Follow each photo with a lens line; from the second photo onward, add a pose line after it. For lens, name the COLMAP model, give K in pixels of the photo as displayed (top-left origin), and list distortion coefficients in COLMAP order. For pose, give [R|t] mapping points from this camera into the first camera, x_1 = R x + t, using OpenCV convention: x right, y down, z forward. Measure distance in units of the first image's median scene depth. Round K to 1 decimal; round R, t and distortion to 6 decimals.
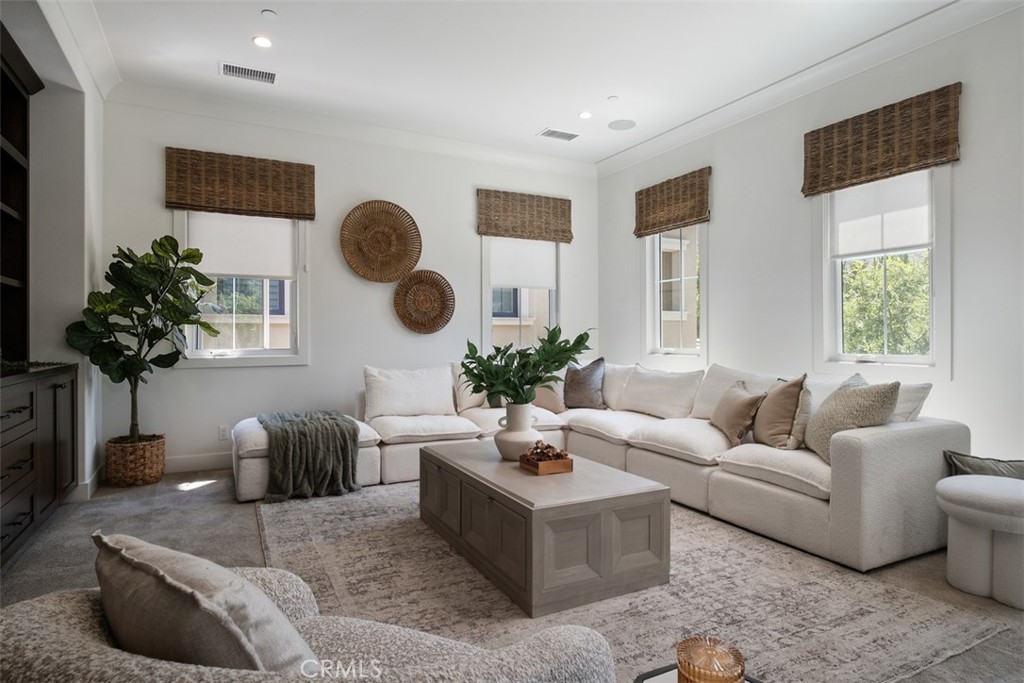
lens RADIAL K [[571.6, 0, 512.9], [0, 571.6, 340.3], [0, 0, 1]] dist [-0.006767, 0.001777]
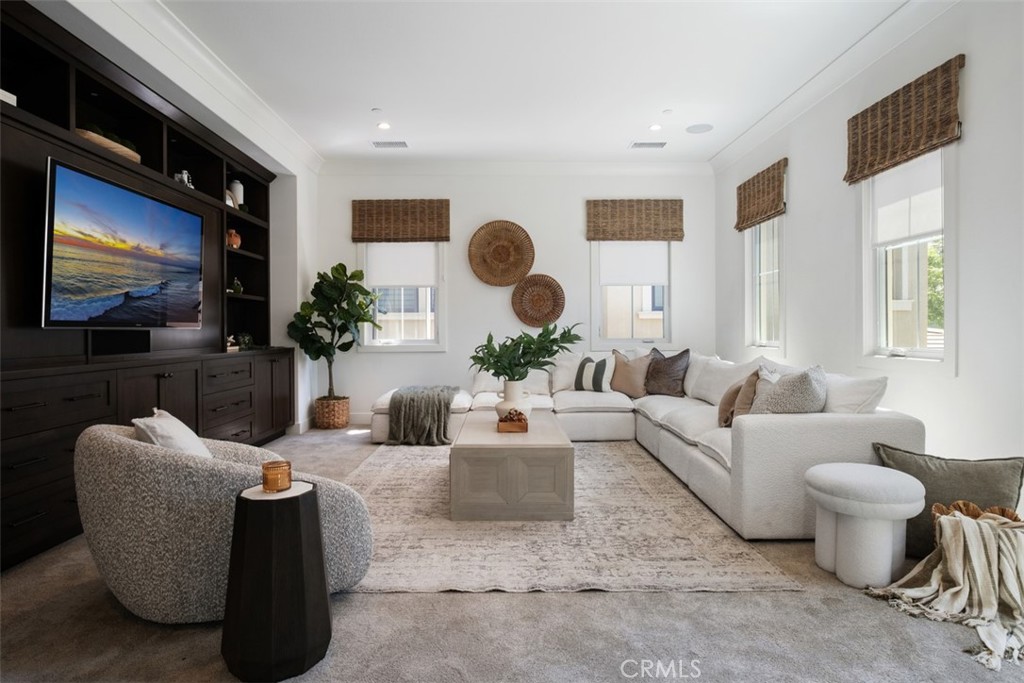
lens RADIAL K [[579.6, 0, 510.9], [0, 579.6, 336.6], [0, 0, 1]] dist [-0.002524, 0.001168]
pose [[0.889036, 0.003021, -0.457827, 0.475534], [0.000228, 0.999975, 0.007041, -0.000918], [0.457837, -0.006365, 0.889014, -0.146399]]
